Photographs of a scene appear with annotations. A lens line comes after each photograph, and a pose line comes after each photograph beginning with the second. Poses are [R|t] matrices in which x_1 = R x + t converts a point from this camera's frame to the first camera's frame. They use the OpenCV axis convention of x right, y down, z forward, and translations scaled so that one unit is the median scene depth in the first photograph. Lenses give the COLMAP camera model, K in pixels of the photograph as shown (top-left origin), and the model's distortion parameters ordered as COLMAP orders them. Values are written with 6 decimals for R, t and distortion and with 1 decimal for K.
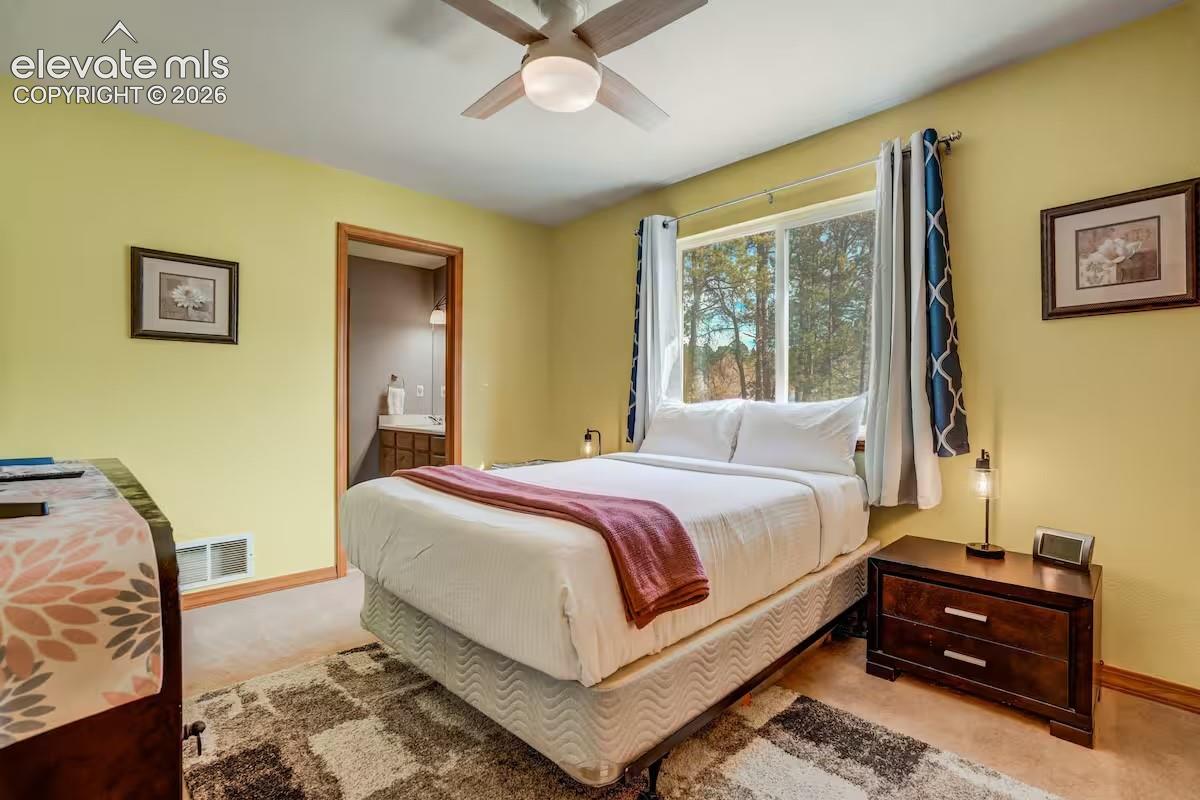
lens RADIAL K [[547.1, 0, 594.2], [0, 547.1, 403.2], [0, 0, 1]] dist [-0.019038, 0.000250]
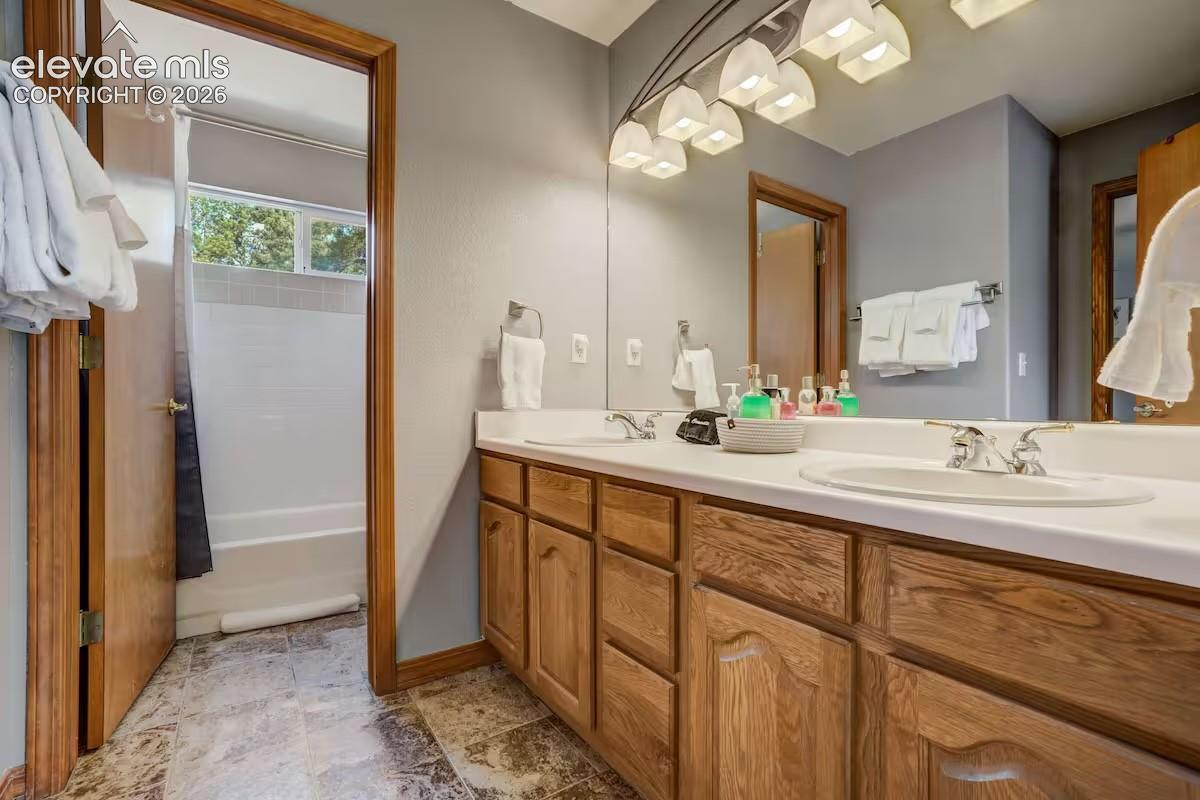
lens RADIAL K [[540.7, 0, 594.0], [0, 540.7, 400.7], [0, 0, 1]] dist [-0.001885, -0.000001]
pose [[0.984782, -0.000103, -0.173792, -0.258033], [-0.000262, 0.999998, -0.002078, 0.016200], [0.173792, 0.002092, 0.984780, 0.664748]]
